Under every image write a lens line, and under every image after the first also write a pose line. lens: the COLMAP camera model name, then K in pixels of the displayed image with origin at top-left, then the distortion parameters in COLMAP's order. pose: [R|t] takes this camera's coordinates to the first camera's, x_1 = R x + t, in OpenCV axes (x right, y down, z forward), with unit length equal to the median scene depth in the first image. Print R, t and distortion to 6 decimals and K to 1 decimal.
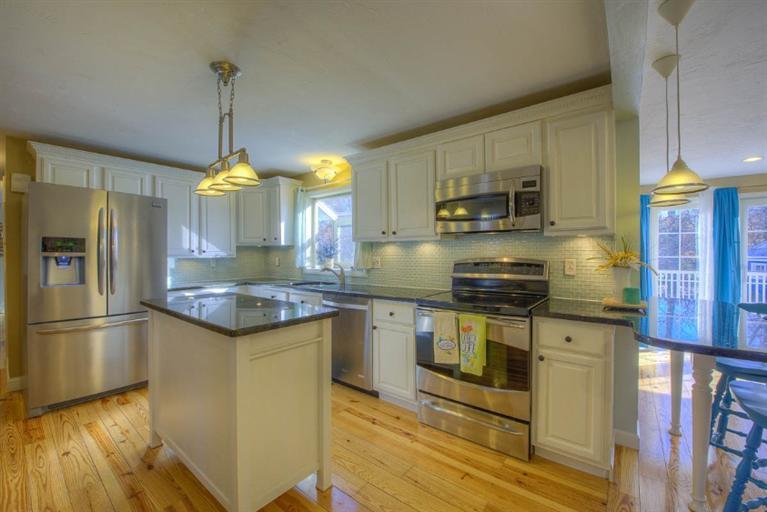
lens RADIAL K [[304.6, 0, 382.9], [0, 304.6, 255.1], [0, 0, 1]] dist [-0.021096, -0.000522]
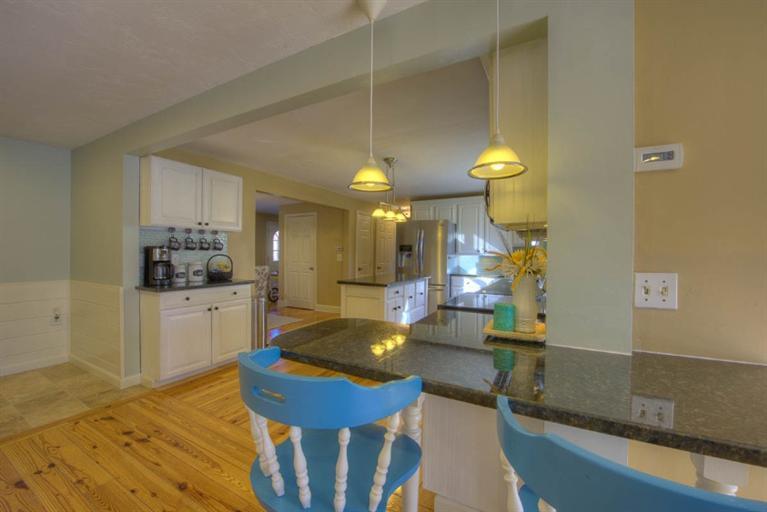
lens RADIAL K [[304.6, 0, 382.9], [0, 304.6, 255.1], [0, 0, 1]] dist [-0.021096, -0.000522]
pose [[0.163476, 0.009784, -0.986499, 1.285247], [-0.006102, 0.999942, 0.008907, -0.002199], [0.986528, 0.004563, 0.163527, 0.434419]]
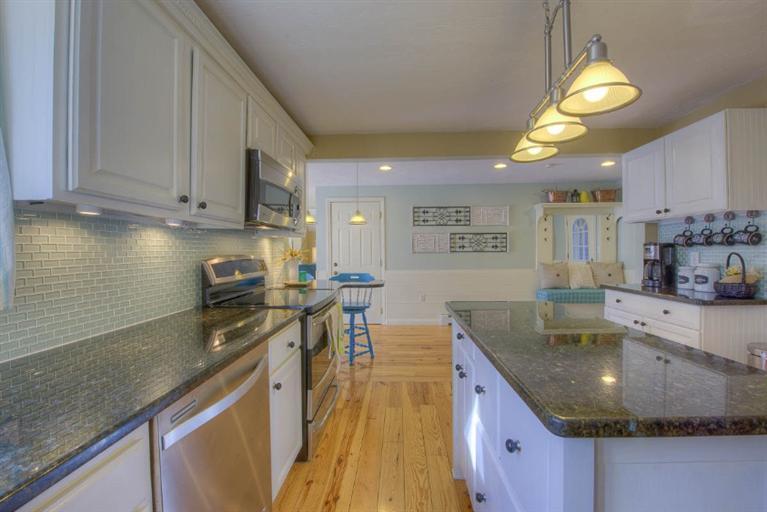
lens RADIAL K [[304.6, 0, 382.9], [0, 304.6, 255.1], [0, 0, 1]] dist [-0.021096, -0.000522]
pose [[-0.573636, 0.001535, 0.819109, -0.614969], [0.008543, 0.999955, 0.004109, 0.009686], [-0.819066, 0.009355, -0.573623, 1.245818]]
